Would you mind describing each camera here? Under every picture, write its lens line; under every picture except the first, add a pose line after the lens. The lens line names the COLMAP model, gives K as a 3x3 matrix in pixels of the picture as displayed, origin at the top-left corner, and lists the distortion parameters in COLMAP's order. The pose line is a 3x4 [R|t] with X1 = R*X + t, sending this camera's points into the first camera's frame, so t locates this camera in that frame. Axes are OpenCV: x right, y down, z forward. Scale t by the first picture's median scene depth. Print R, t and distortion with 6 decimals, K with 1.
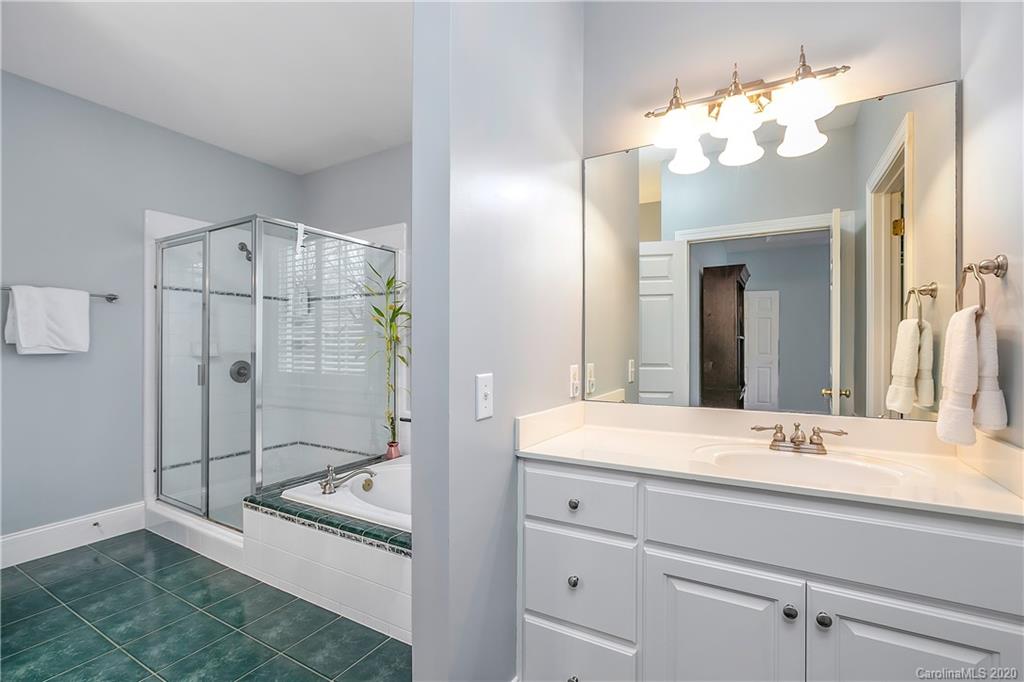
lens RADIAL K [[474.3, 0, 501.2], [0, 474.3, 340.6], [0, 0, 1]] dist [-0.017821, 0.000589]
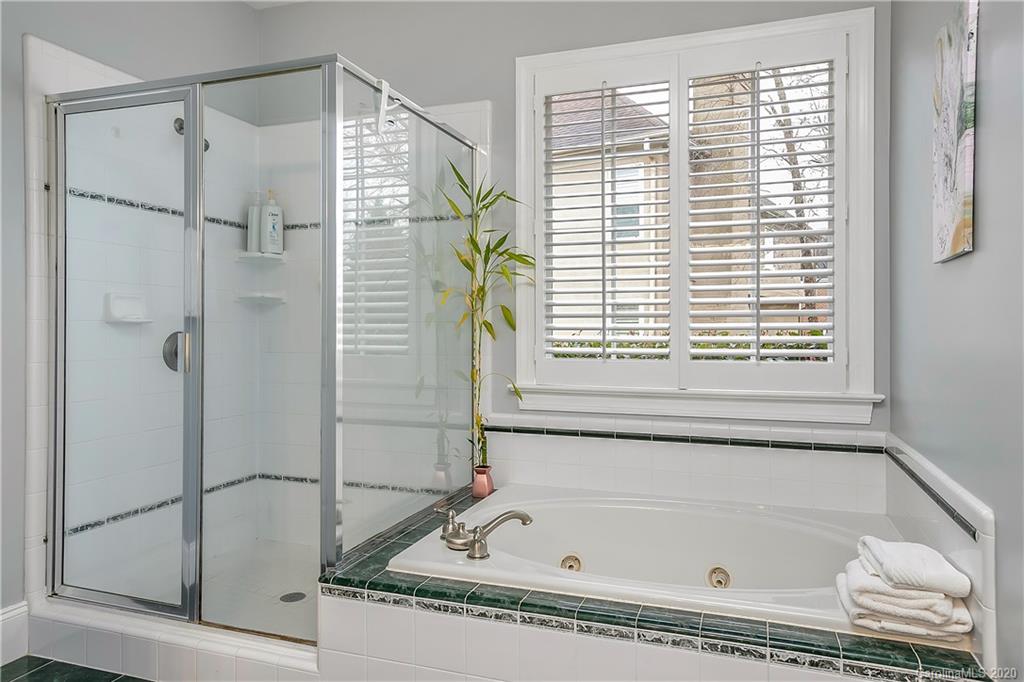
lens RADIAL K [[701.1, 0, 511.0], [0, 701.1, 315.1], [0, 0, 1]] dist [0.004181, 0.002930]
pose [[0.980760, 0.003995, 0.195175, -0.429472], [-0.003375, 0.999988, -0.003505, 0.032433], [-0.195187, 0.002779, 0.980762, 0.149596]]
